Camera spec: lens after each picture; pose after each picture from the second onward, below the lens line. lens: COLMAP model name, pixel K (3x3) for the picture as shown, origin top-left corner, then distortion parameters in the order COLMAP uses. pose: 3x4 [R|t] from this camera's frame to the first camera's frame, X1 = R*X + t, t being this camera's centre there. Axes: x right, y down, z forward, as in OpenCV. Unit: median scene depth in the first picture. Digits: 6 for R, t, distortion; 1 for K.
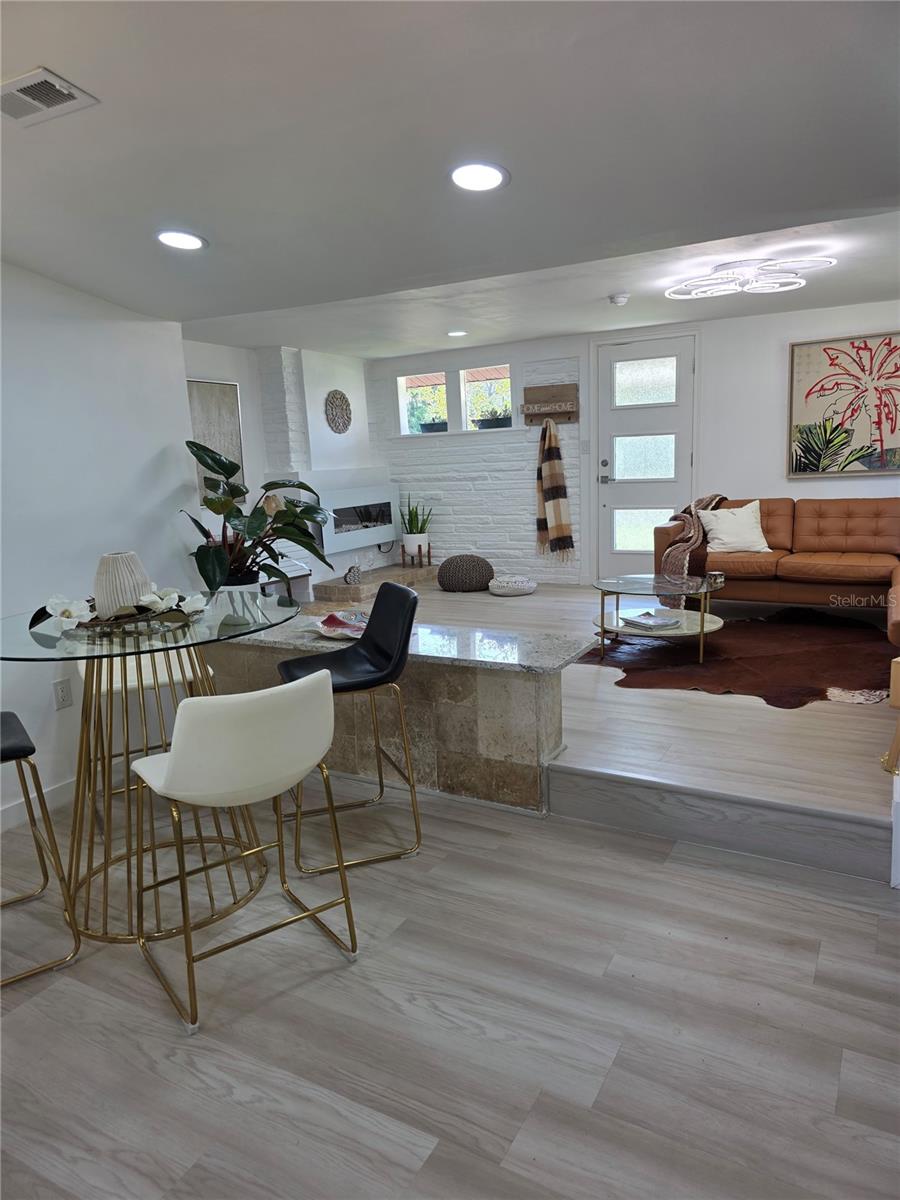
lens RADIAL K [[802.4, 0, 450.0], [0, 802.4, 600.0], [0, 0, 1]] dist [0.096557, -0.111288]
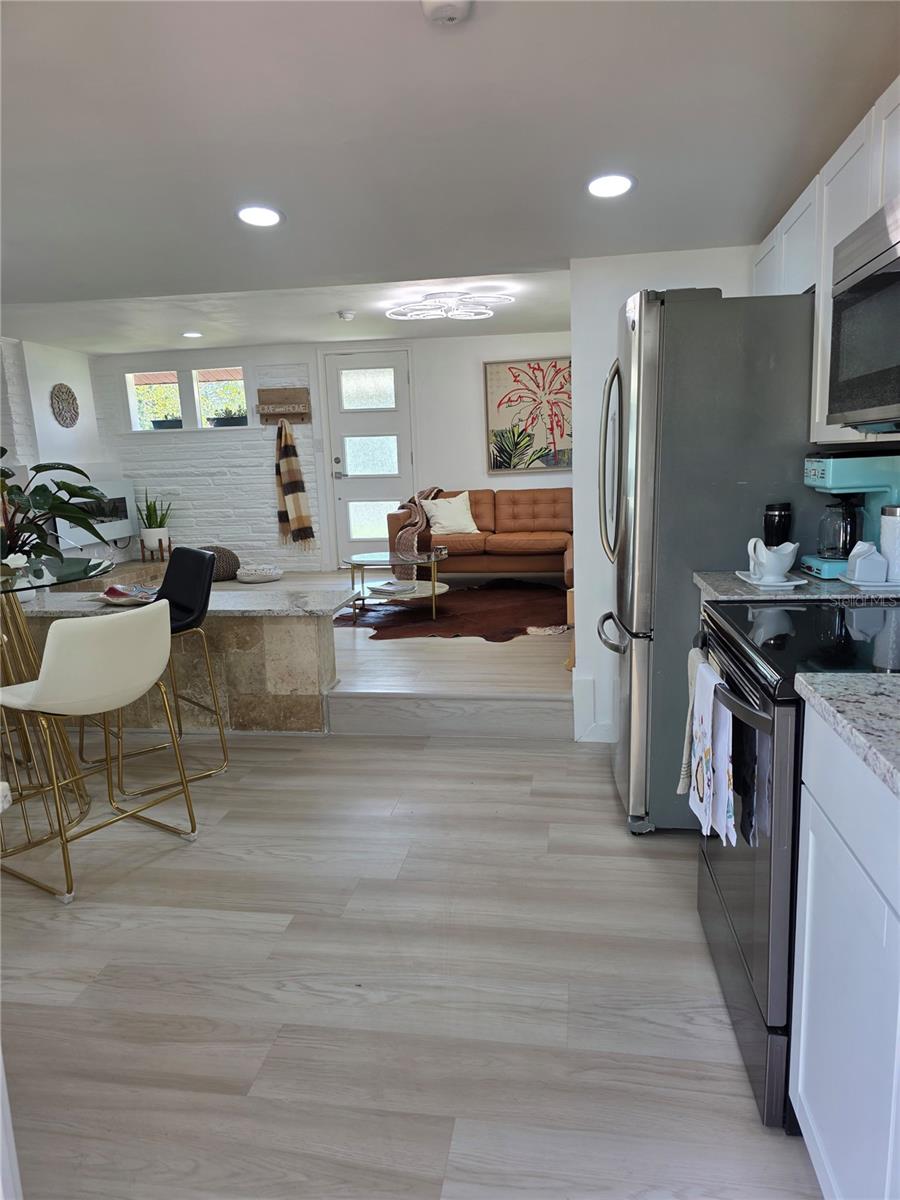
lens RADIAL K [[802.4, 0, 450.0], [0, 802.4, 600.0], [0, 0, 1]] dist [0.096557, -0.111288]
pose [[0.939977, -0.052961, 0.337103, -0.056683], [0.056639, 0.998394, -0.001079, 0.039212], [-0.336505, 0.020107, 0.941467, -0.113521]]
